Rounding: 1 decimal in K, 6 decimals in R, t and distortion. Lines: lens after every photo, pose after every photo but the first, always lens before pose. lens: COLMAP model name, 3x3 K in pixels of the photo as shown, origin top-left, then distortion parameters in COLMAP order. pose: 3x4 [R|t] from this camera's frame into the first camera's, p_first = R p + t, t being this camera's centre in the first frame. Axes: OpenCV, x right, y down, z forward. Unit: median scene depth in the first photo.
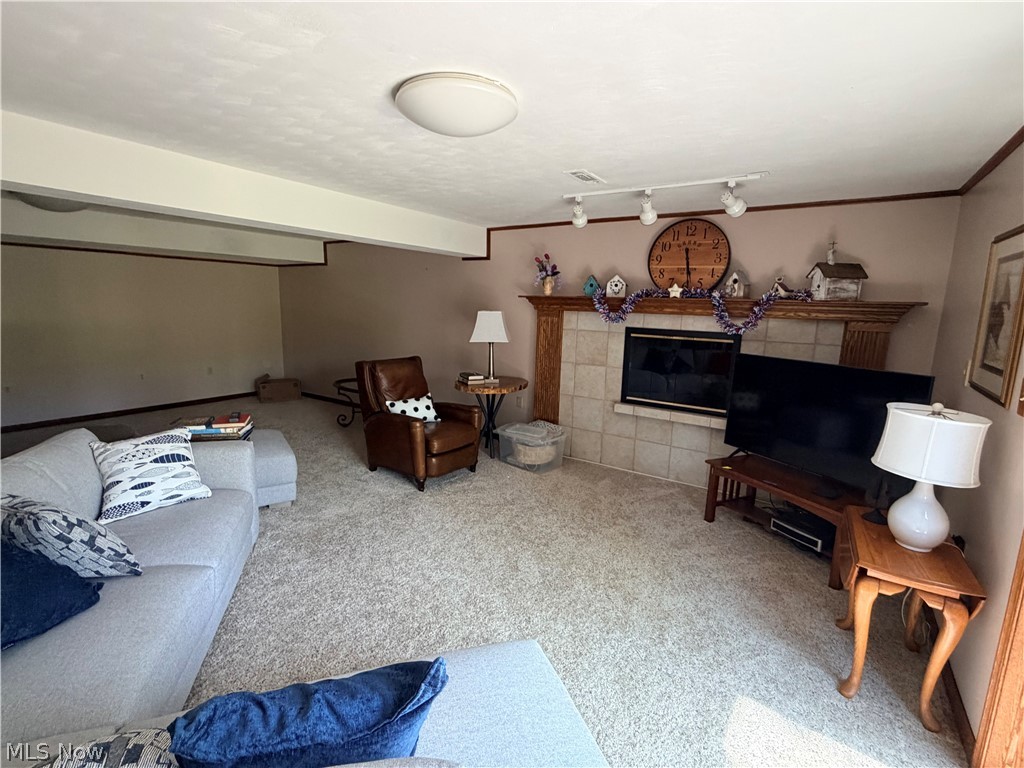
lens RADIAL K [[471.8, 0, 512.0], [0, 471.8, 384.0], [0, 0, 1]] dist [-0.002630, -0.000169]
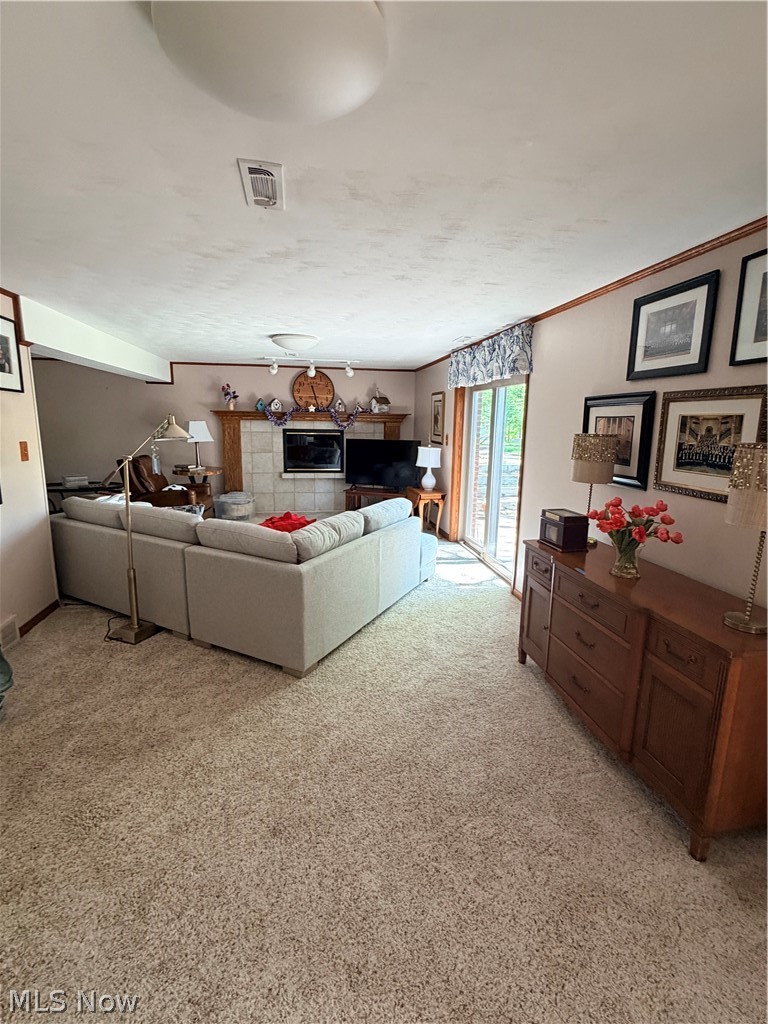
lens RADIAL K [[471.8, 0, 384.0], [0, 471.8, 512.0], [0, 0, 1]] dist [-0.002630, -0.000169]
pose [[0.718932, -0.147614, 0.679225, -0.766459], [0.122156, 0.988813, 0.085599, 0.085380], [-0.684262, 0.021431, 0.728921, -0.556729]]
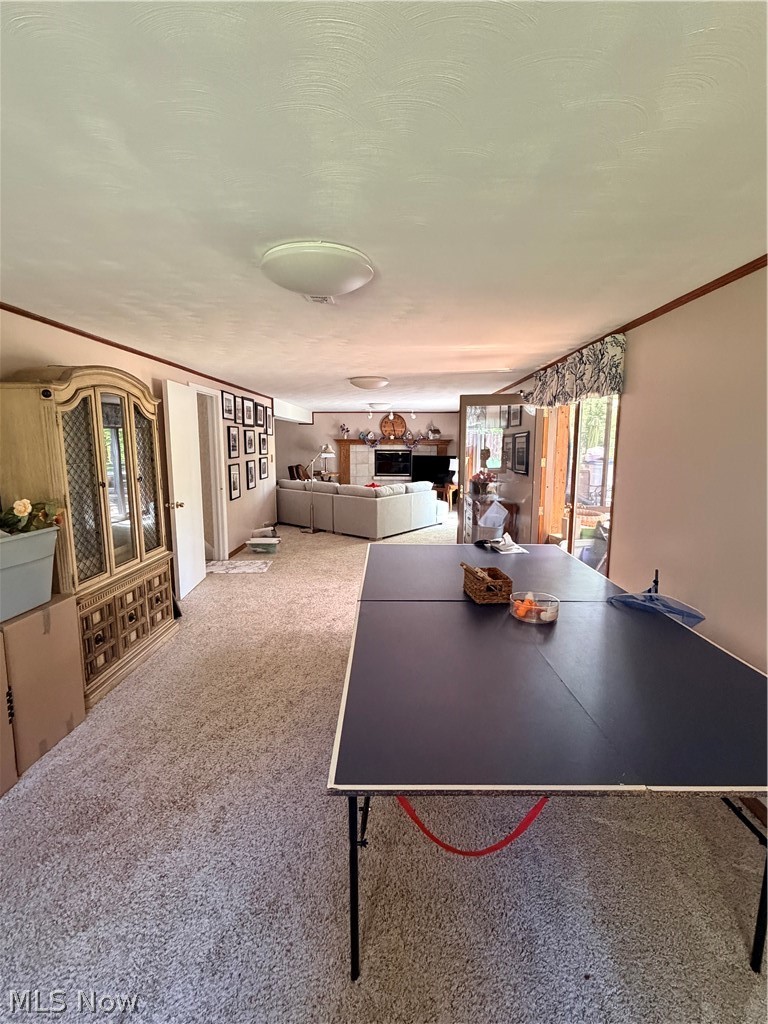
lens RADIAL K [[471.8, 0, 384.0], [0, 471.8, 512.0], [0, 0, 1]] dist [-0.002630, -0.000169]
pose [[0.841592, -0.103805, 0.530045, -1.362336], [0.111691, 0.993593, 0.017247, 0.229598], [-0.528439, 0.044686, 0.847794, -1.555677]]
